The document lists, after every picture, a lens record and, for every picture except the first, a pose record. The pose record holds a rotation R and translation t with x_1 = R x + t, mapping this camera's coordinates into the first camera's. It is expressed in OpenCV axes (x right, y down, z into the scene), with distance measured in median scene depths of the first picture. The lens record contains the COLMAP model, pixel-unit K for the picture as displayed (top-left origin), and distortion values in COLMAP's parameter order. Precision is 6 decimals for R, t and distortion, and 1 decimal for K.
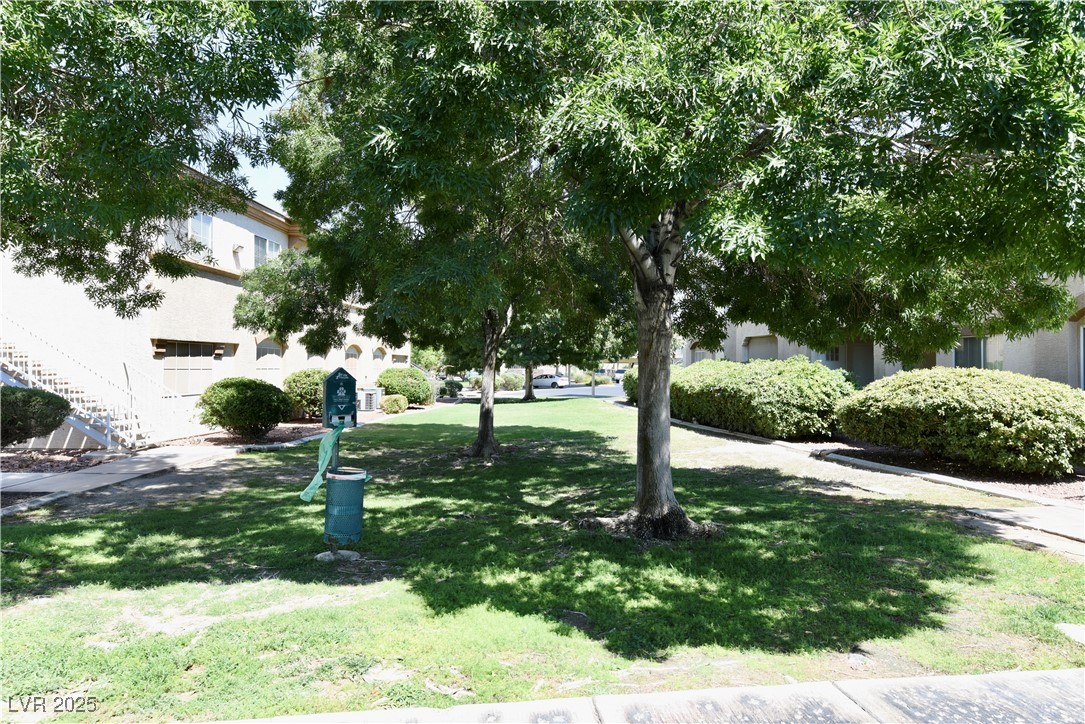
lens RADIAL K [[683.2, 0, 542.5], [0, 683.2, 362.0], [0, 0, 1]] dist [0.017133, -0.000734]
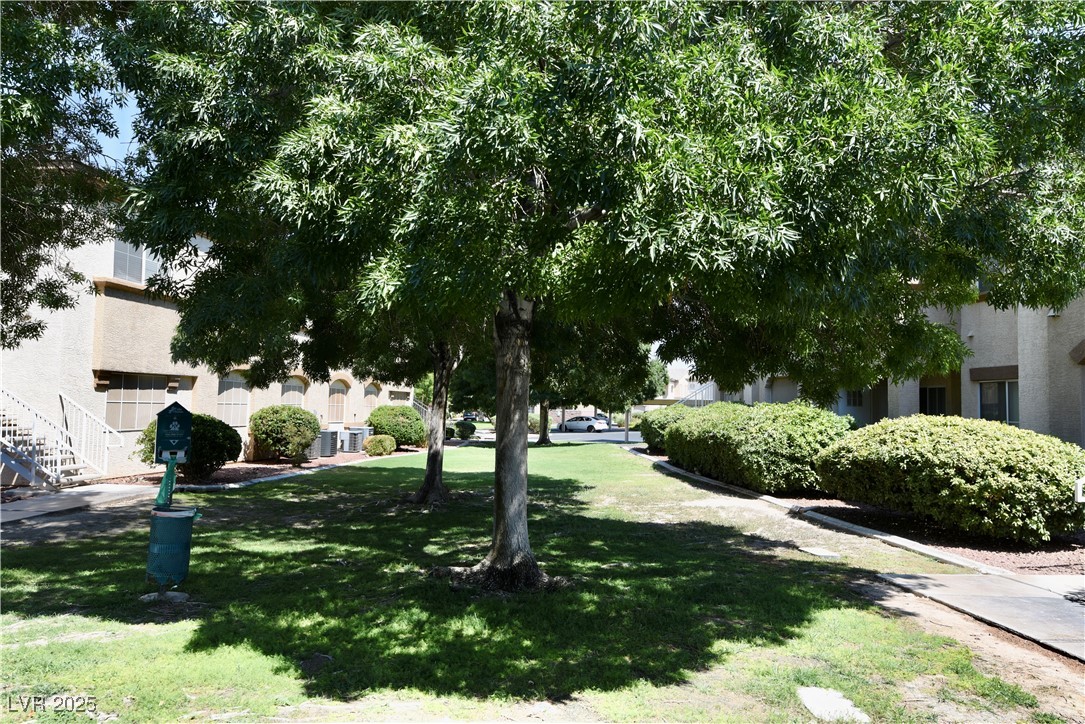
lens RADIAL K [[780.5, 0, 542.5], [0, 780.5, 362.0], [0, 0, 1]] dist [0.045459, -0.002355]
pose [[0.996000, 0.012891, -0.088419, 0.213311], [-0.017426, 0.998561, -0.050711, -0.000204], [0.087638, 0.052049, 0.994792, -0.052943]]
